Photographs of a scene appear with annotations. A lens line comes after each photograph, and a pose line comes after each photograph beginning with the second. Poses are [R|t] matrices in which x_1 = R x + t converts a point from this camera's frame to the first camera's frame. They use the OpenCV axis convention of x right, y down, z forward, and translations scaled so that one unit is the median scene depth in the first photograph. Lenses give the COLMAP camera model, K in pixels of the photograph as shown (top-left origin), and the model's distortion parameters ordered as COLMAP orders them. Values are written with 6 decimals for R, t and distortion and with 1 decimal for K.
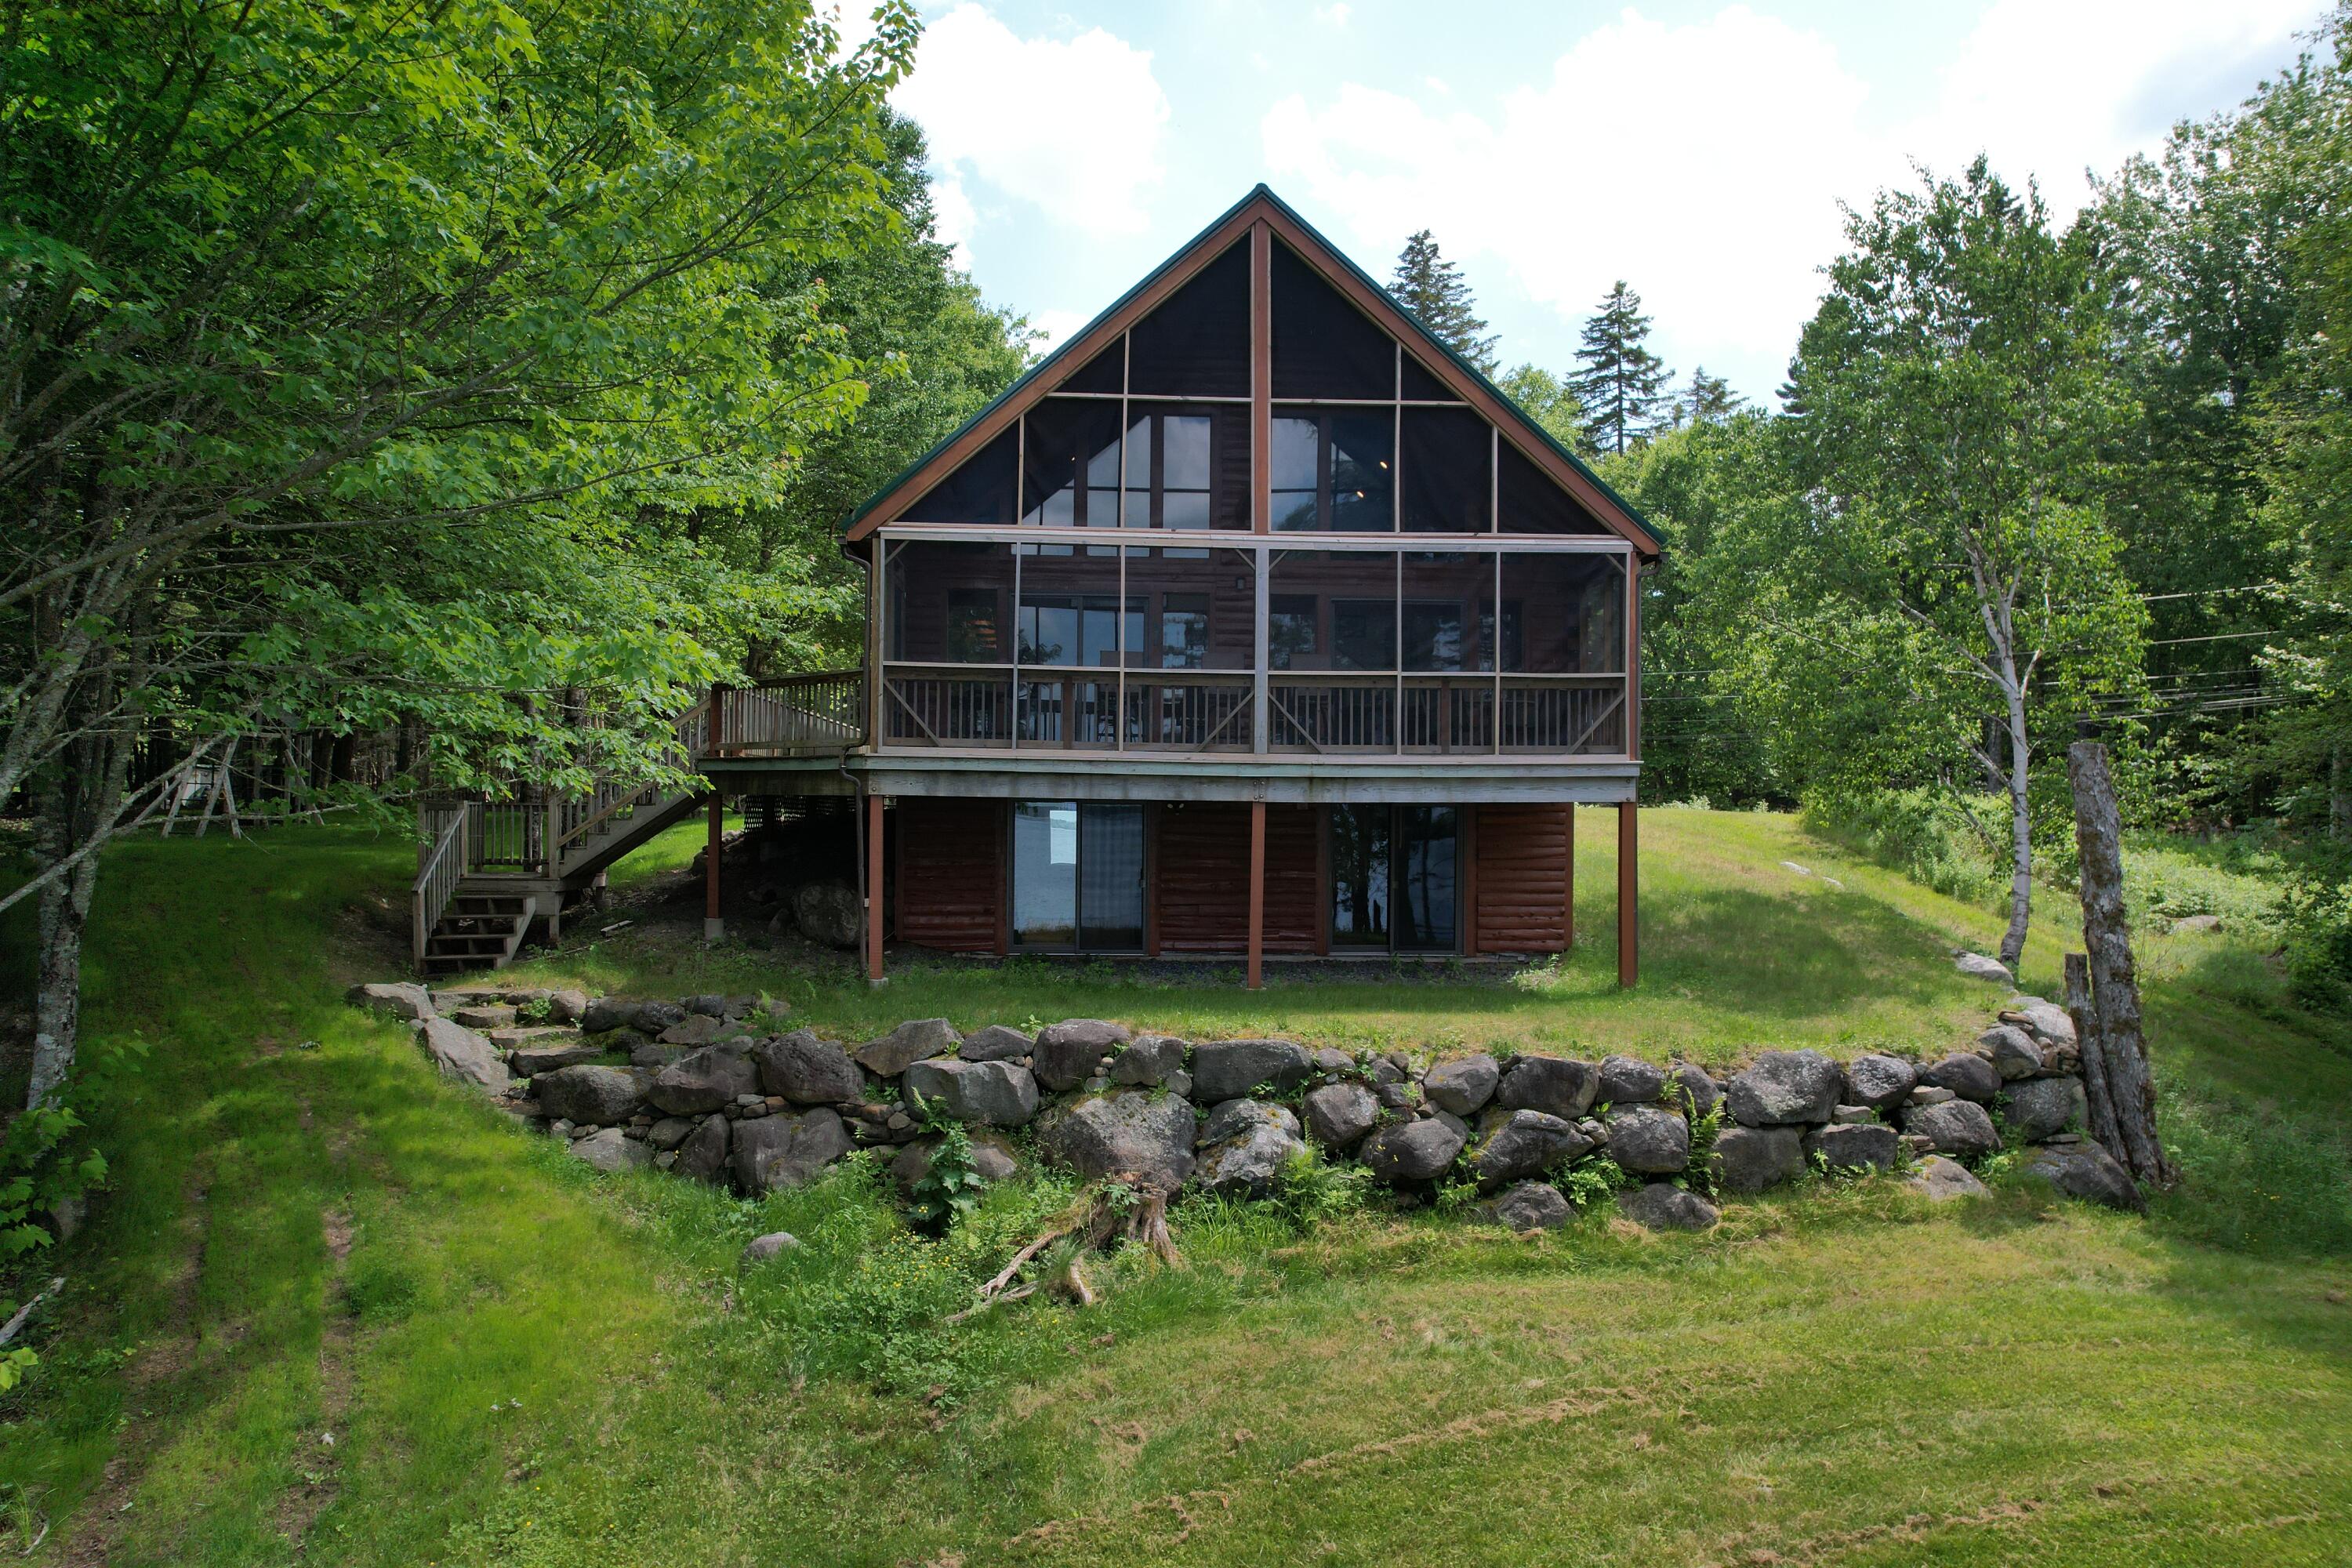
lens RADIAL K [[1511.0, 0, 1176.6], [0, 1511.0, 794.8], [0, 0, 1]] dist [-0.073353, 0.057289]
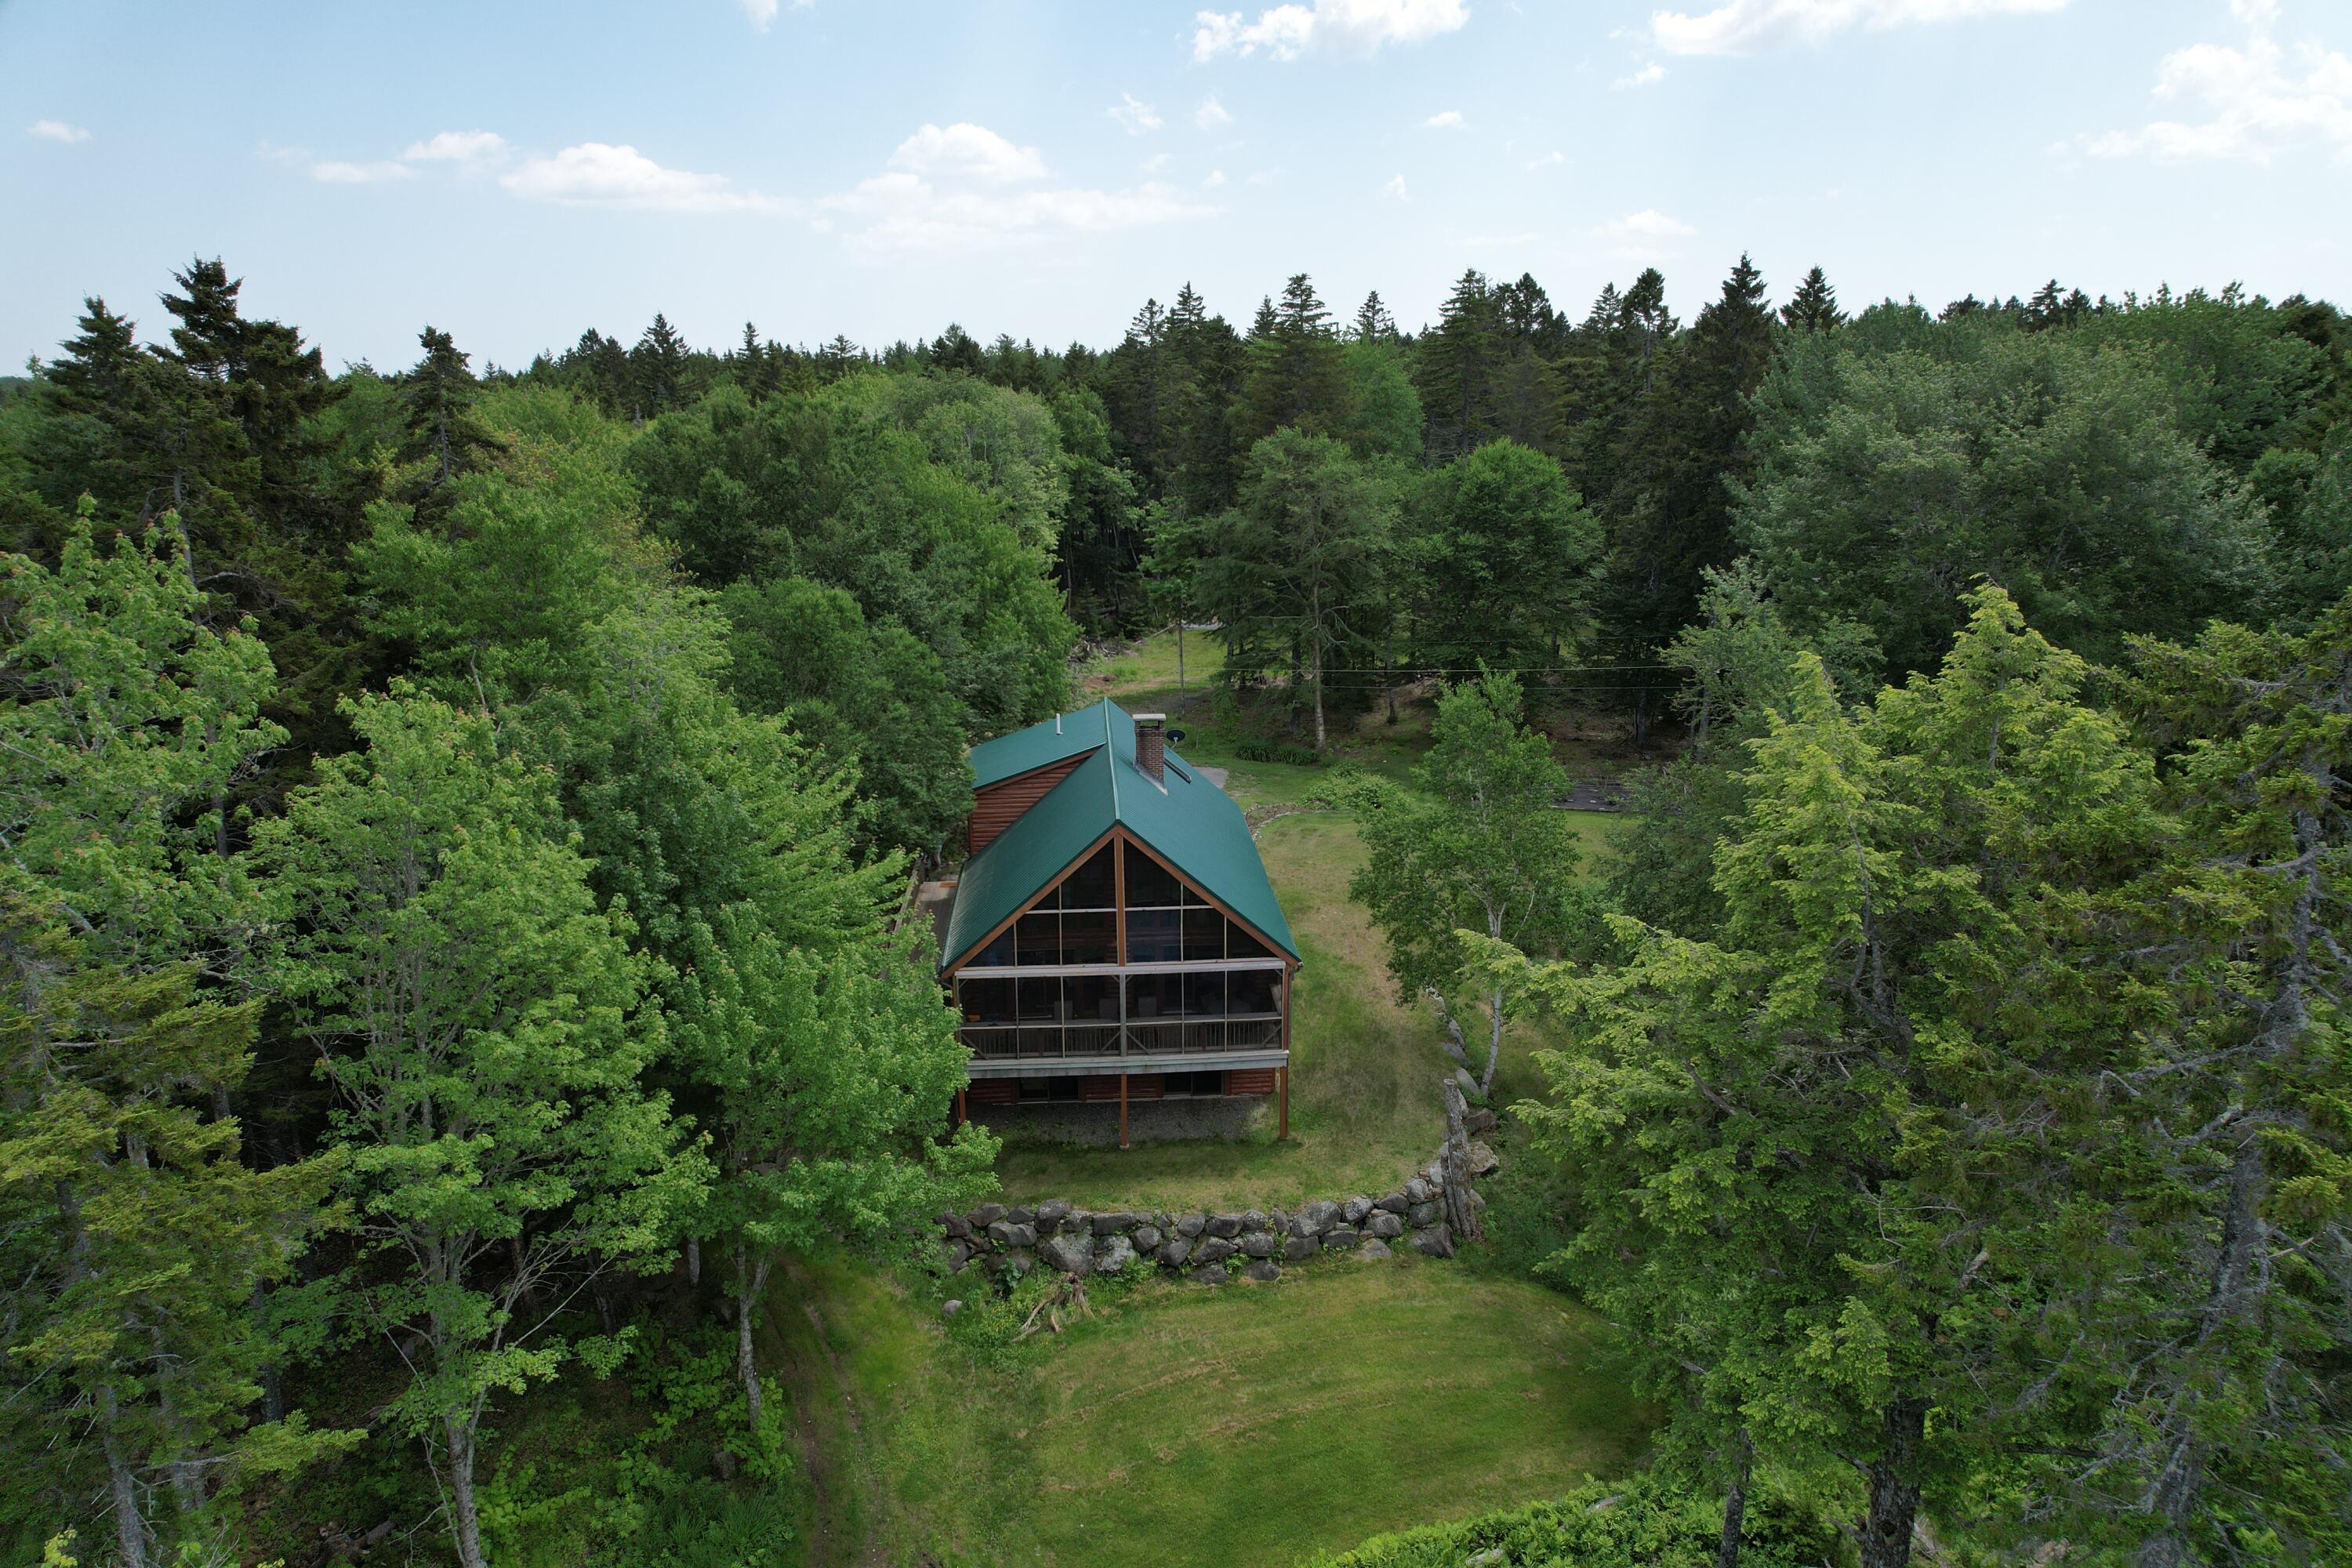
lens RADIAL K [[1511.0, 0, 1176.8], [0, 1511.0, 790.3], [0, 0, 1]] dist [-0.073353, 0.057289]
pose [[0.999663, -0.021475, 0.014558, 0.132212], [0.016685, 0.961835, 0.273121, -1.245986], [-0.019868, -0.272786, 0.961870, -1.336032]]
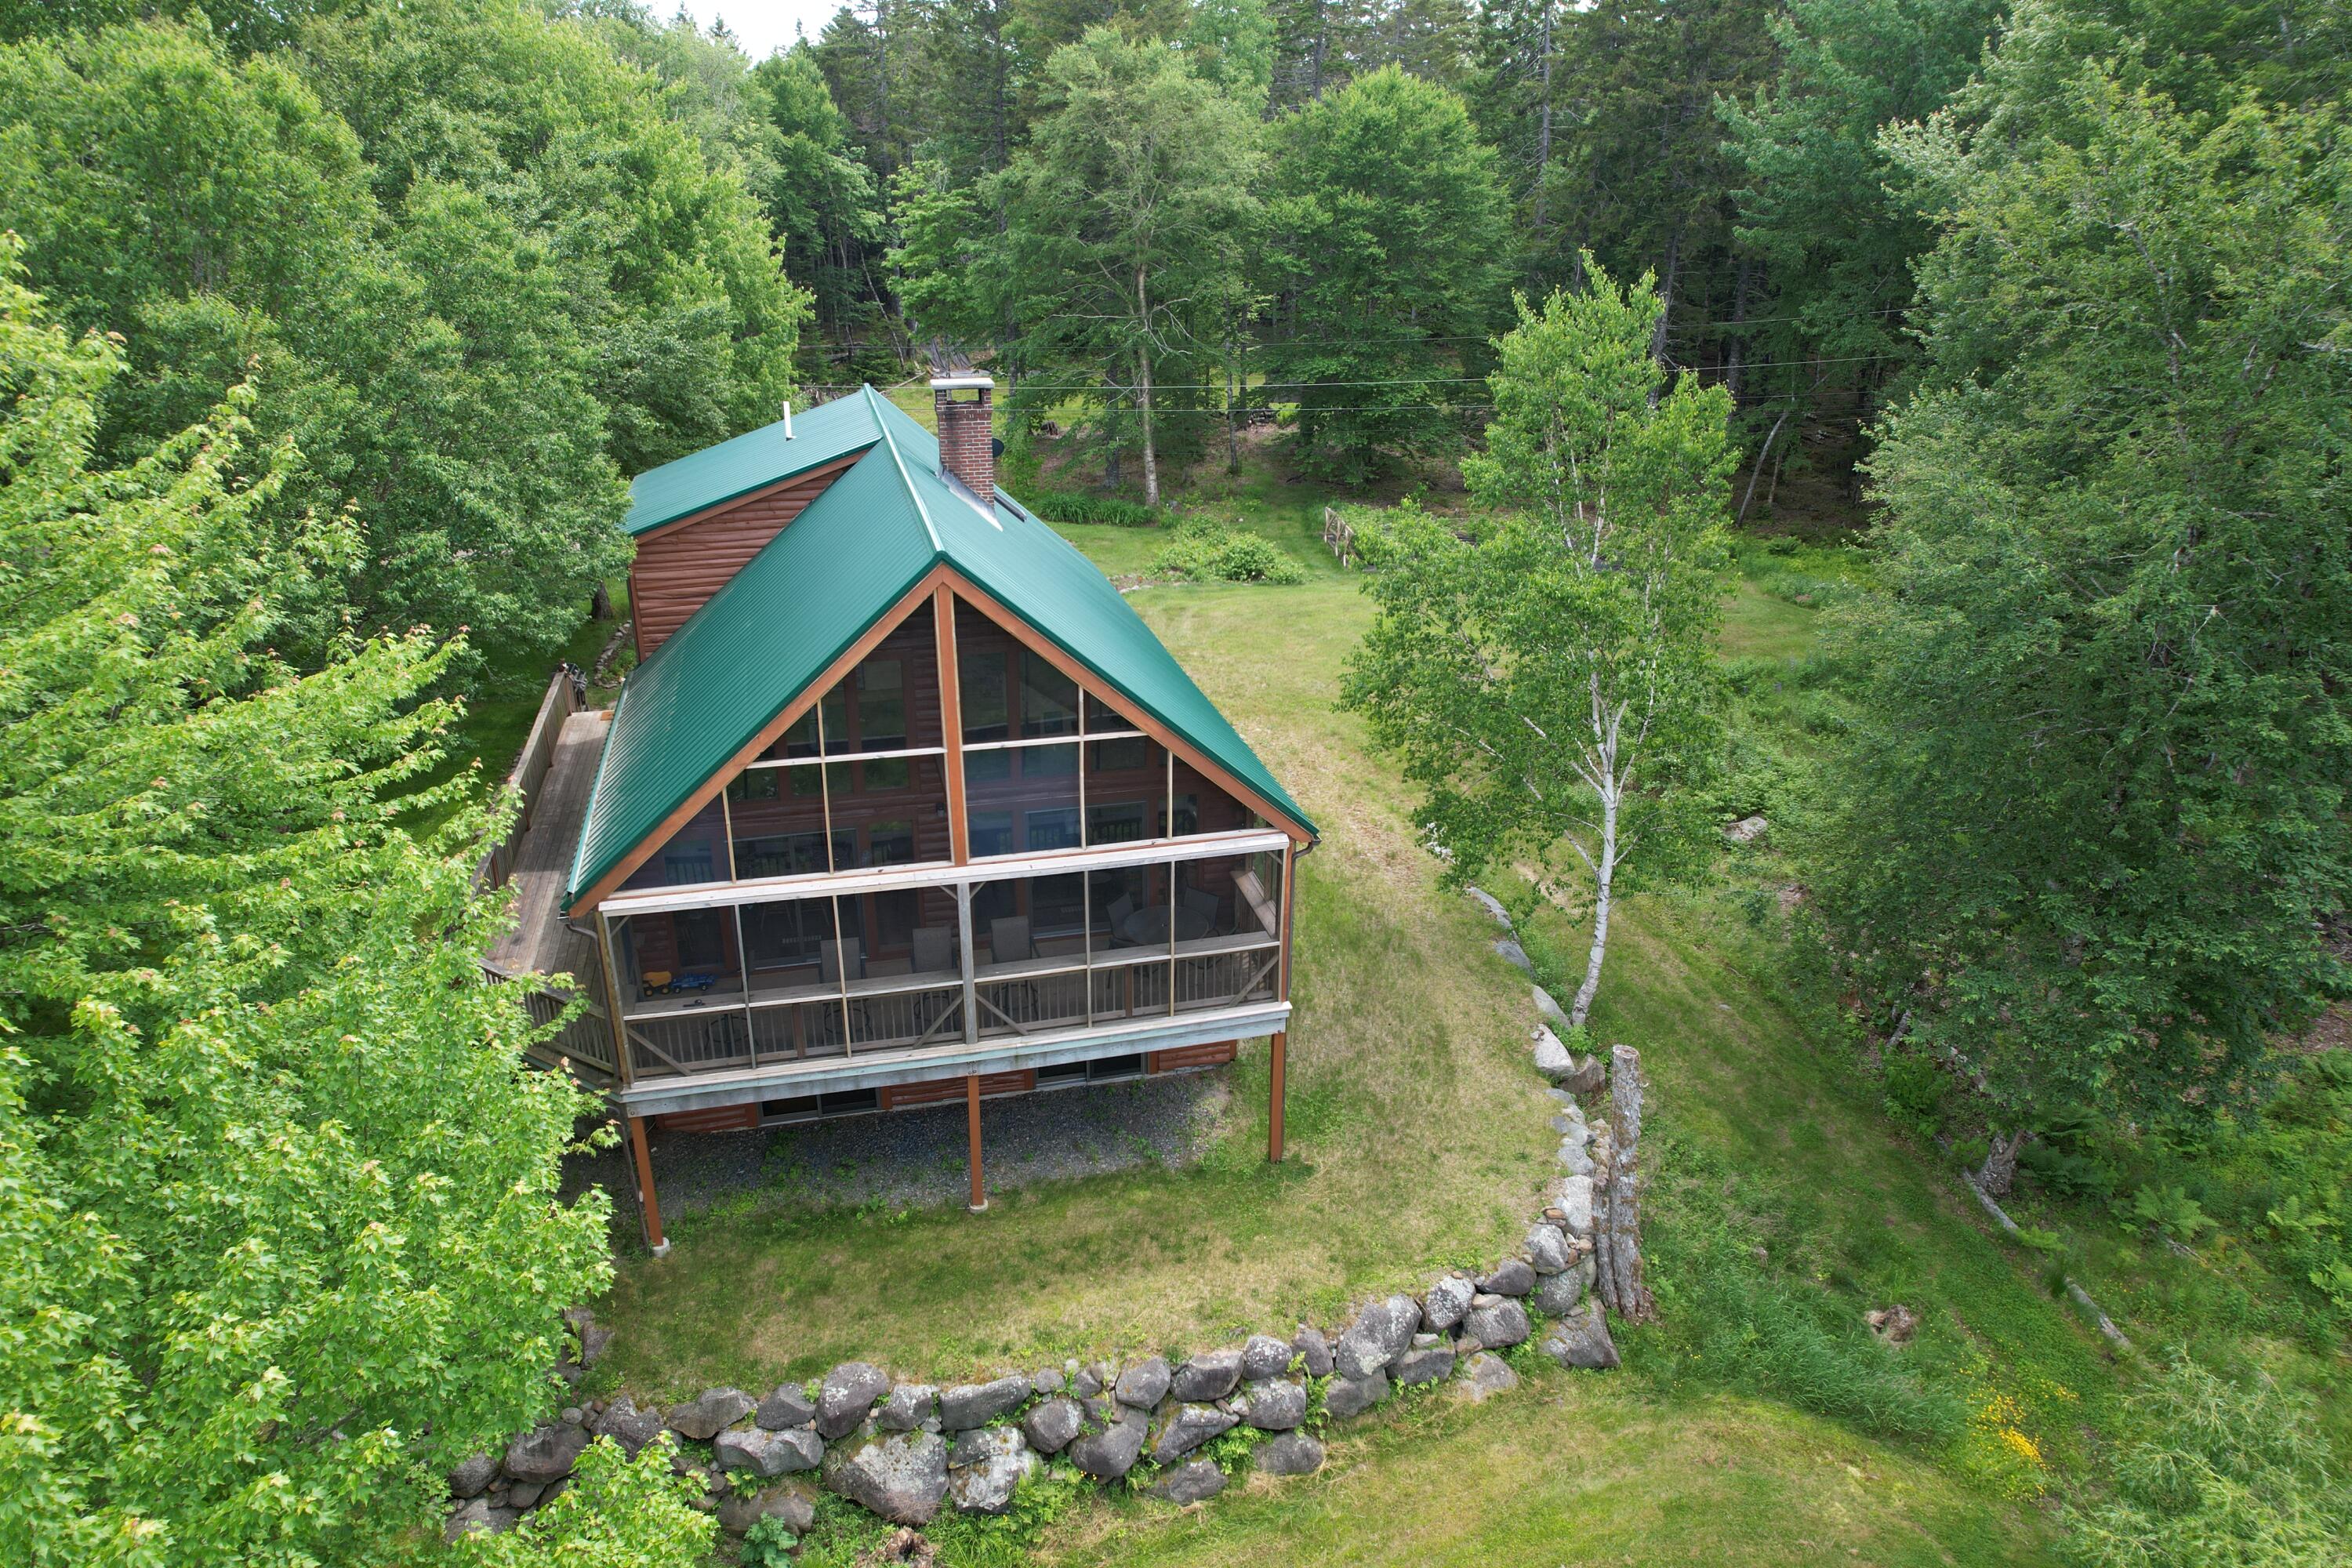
lens RADIAL K [[1511.0, 0, 1182.0], [0, 1511.0, 805.4], [0, 0, 1]] dist [-0.073353, 0.057289]
pose [[0.979760, -0.081094, 0.183014, 0.019888], [0.001005, 0.916249, 0.400608, -0.773113], [-0.200174, -0.392315, 0.897786, -0.001763]]
